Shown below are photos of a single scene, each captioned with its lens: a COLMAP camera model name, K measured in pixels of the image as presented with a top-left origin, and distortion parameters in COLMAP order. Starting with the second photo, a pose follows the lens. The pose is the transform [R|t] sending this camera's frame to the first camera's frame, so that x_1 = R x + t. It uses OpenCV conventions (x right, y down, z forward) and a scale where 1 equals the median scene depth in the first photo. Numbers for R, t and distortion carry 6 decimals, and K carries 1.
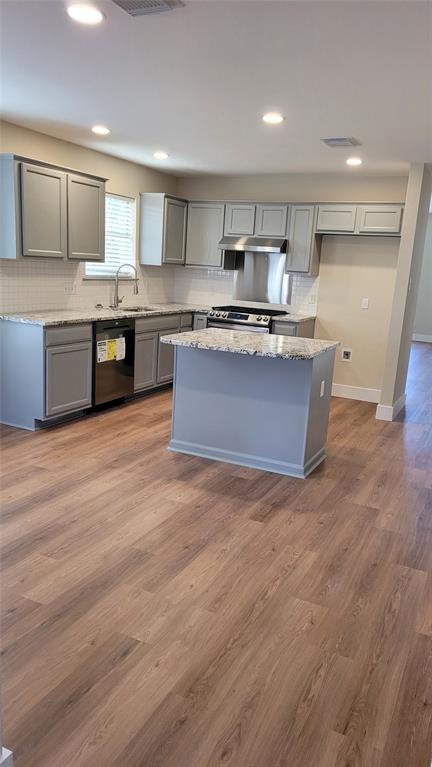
lens RADIAL K [[570.6, 0, 226.6], [0, 570.6, 388.1], [0, 0, 1]] dist [0.047016, -0.016954]
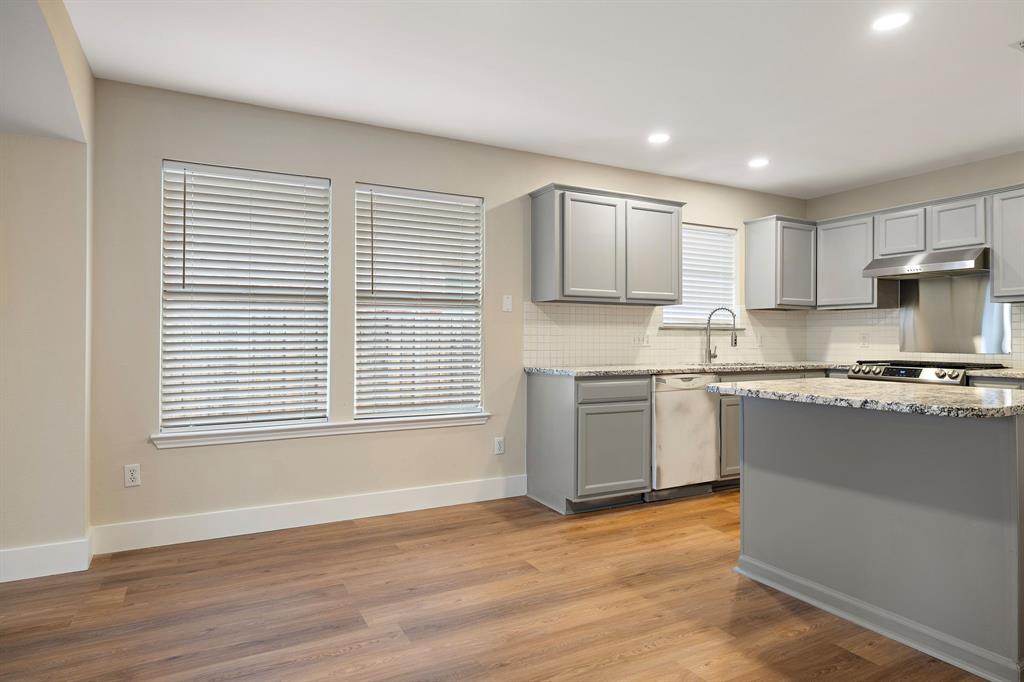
lens RADIAL K [[589.8, 0, 509.1], [0, 589.8, 336.0], [0, 0, 1]] dist [0.000217, -0.000018]
pose [[0.795977, -0.062356, -0.602106, 0.091312], [-0.083409, 0.973894, -0.211126, 0.014365], [0.599552, 0.218273, 0.769996, 0.284977]]
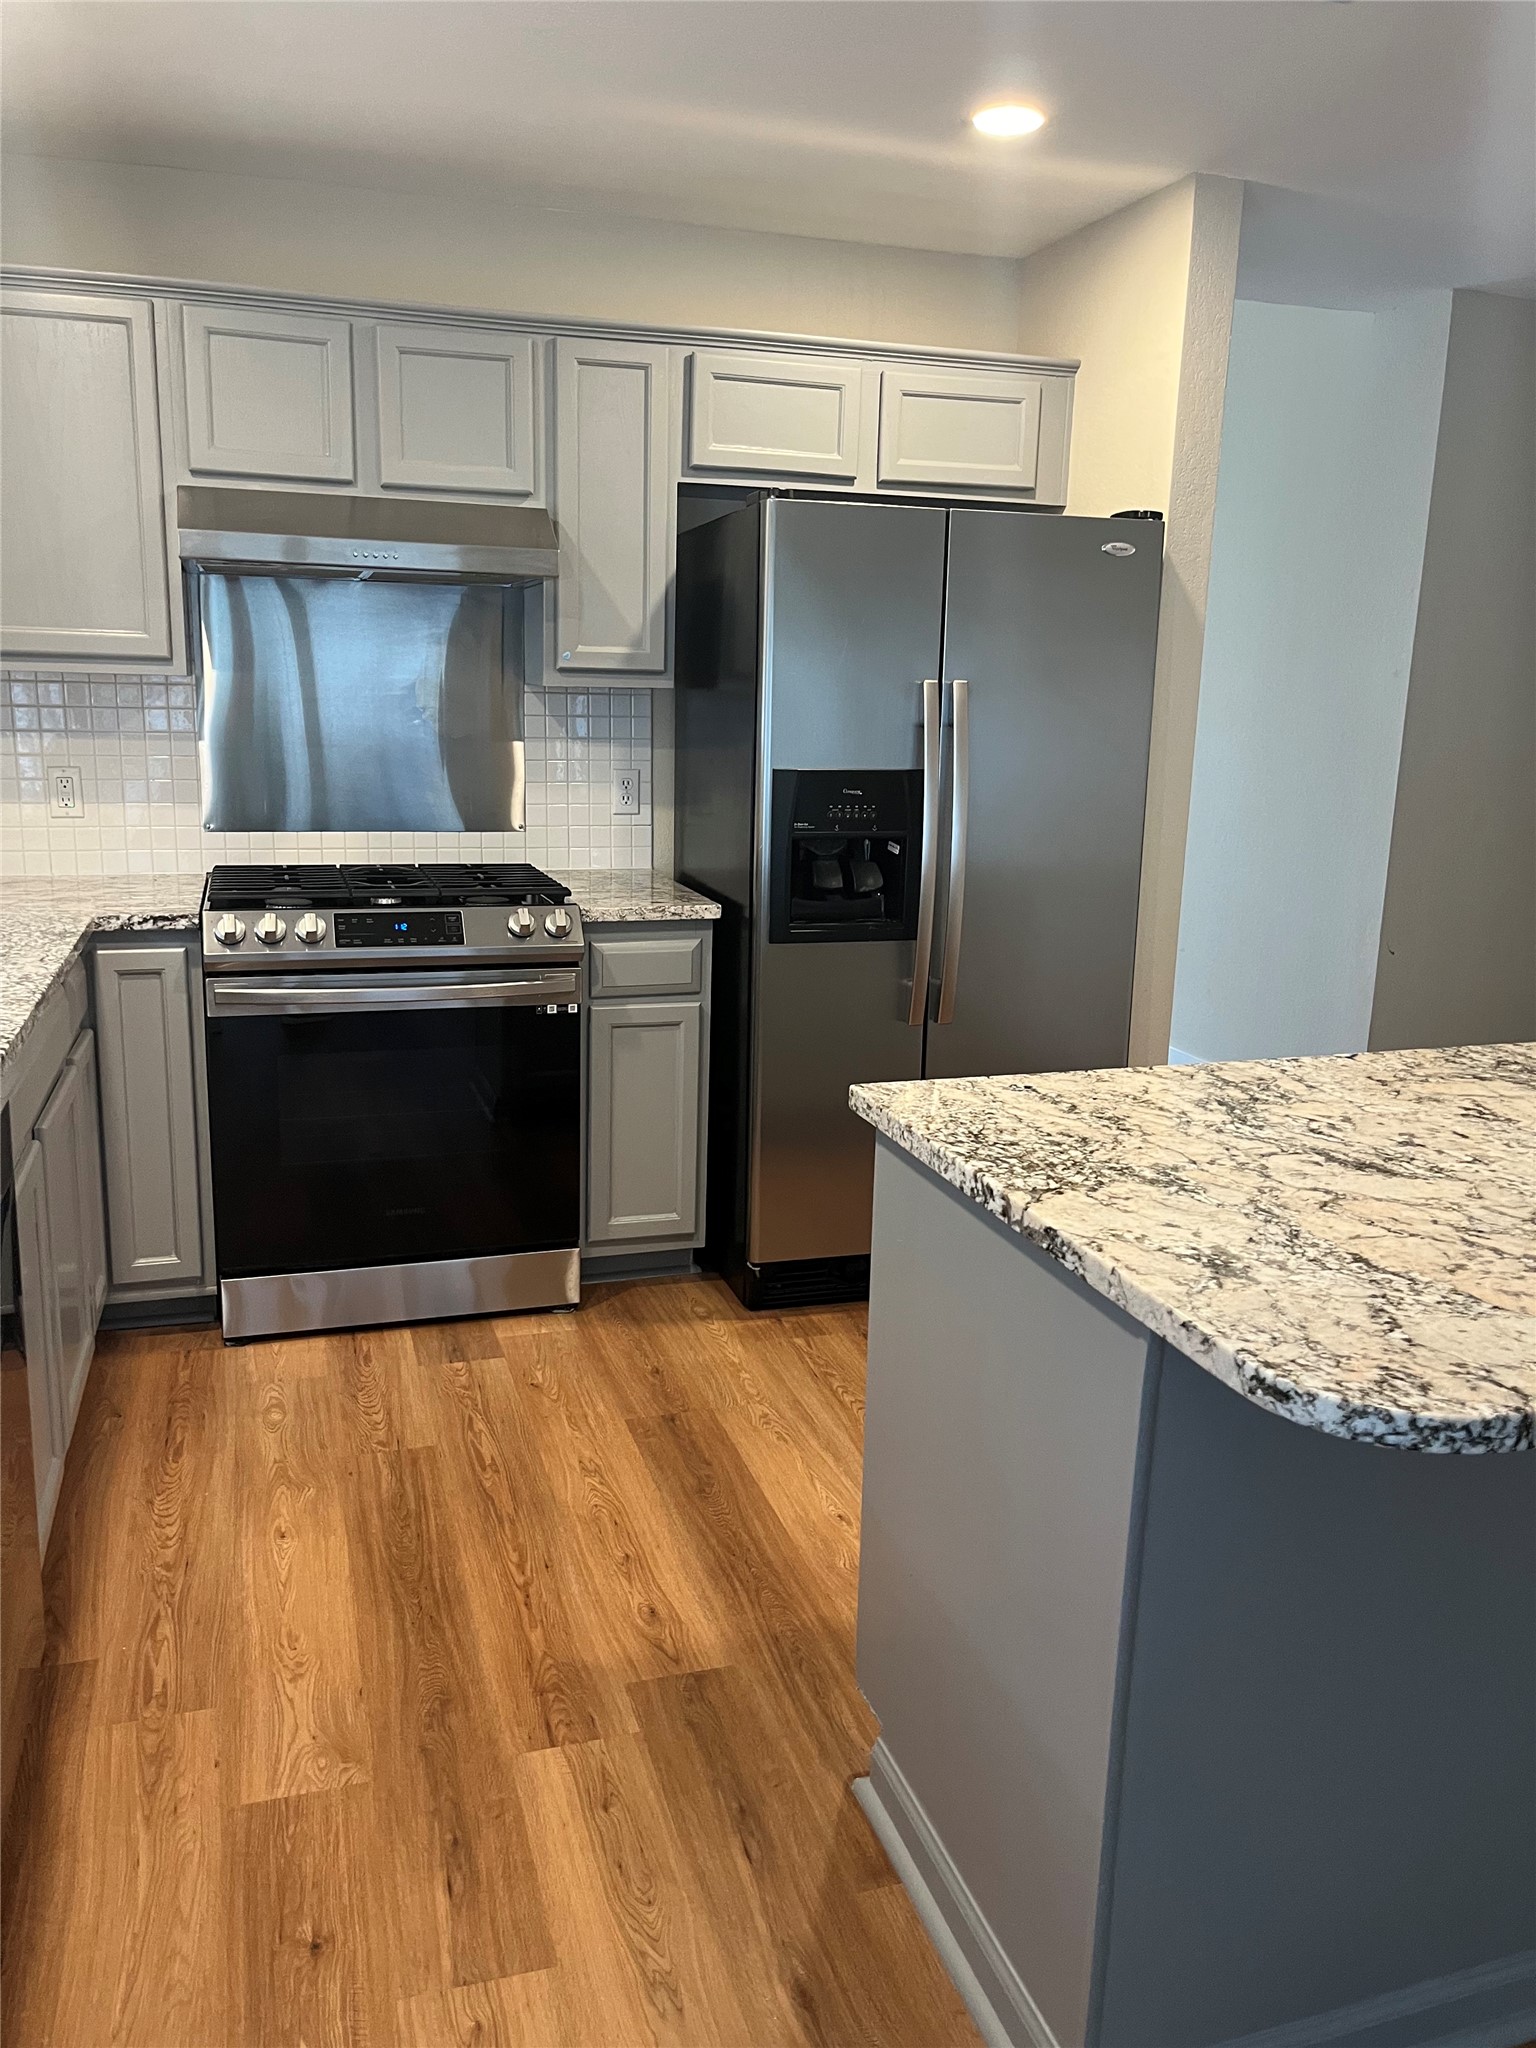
lens RADIAL K [[1571.4, 0, 747.9], [0, 1571.4, 1006.1], [0, 0, 1]] dist [0.009072, 0.000883]
pose [[0.733017, -0.181329, 0.655596, -0.299508], [0.166700, 0.982310, 0.085308, -0.162327], [-0.659467, 0.046755, 0.750278, 0.714781]]
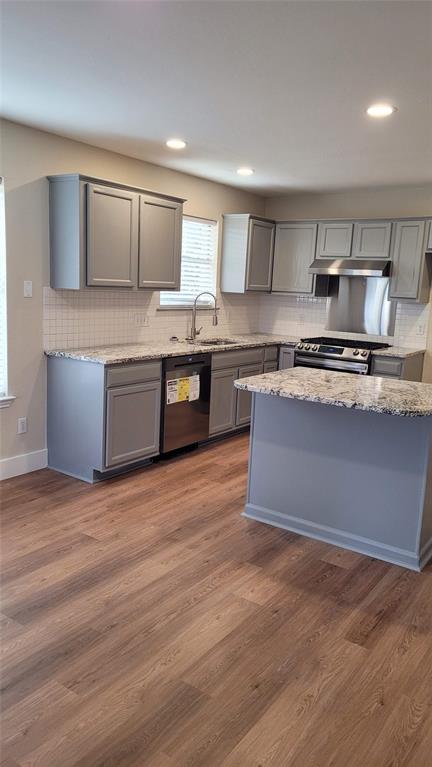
lens RADIAL K [[570.6, 0, 217.9], [0, 570.6, 379.7], [0, 0, 1]] dist [0.047016, -0.016954]
pose [[0.985073, 0.013229, -0.171626, 0.000999], [-0.022927, 0.998243, -0.054645, -0.038038], [0.170601, 0.057765, 0.983646, 0.158079]]
